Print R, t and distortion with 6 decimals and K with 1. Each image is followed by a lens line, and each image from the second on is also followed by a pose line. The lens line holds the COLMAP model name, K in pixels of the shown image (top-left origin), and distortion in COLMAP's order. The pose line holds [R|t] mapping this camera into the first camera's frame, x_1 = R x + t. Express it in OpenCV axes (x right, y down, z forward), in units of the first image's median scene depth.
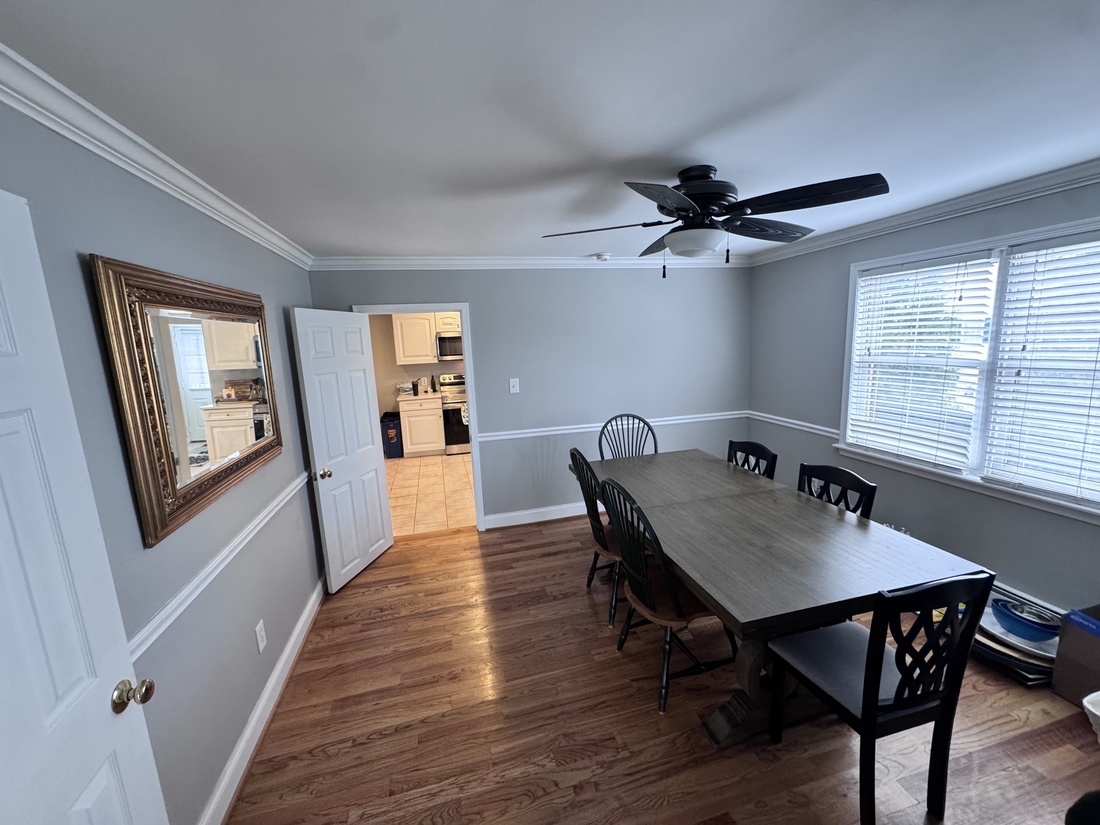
lens RADIAL K [[437.2, 0, 553.5], [0, 437.2, 413.1], [0, 0, 1]] dist [0.000266, -0.000130]
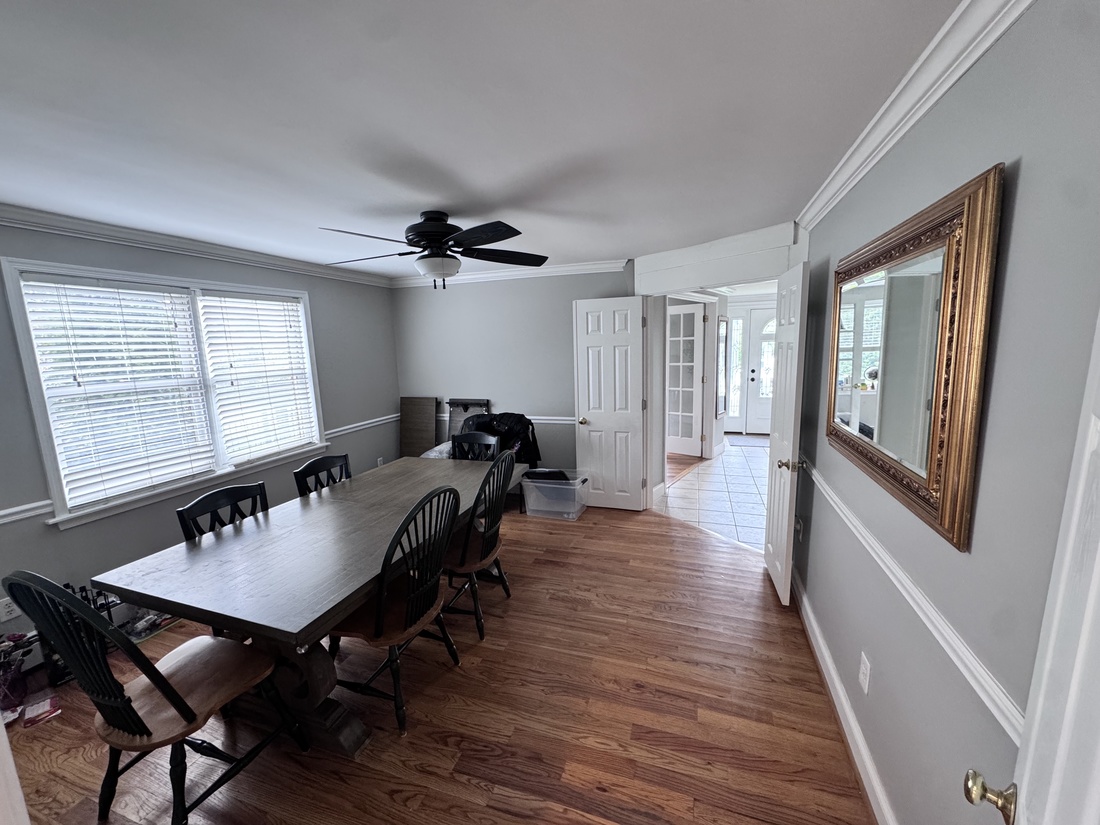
lens RADIAL K [[437.2, 0, 549.0], [0, 437.2, 409.7], [0, 0, 1]] dist [0.000266, -0.000130]
pose [[-0.827523, -0.018436, 0.561129, -0.435769], [0.157032, 0.951969, 0.262860, -0.173869], [-0.539024, 0.305638, -0.784882, 1.242152]]
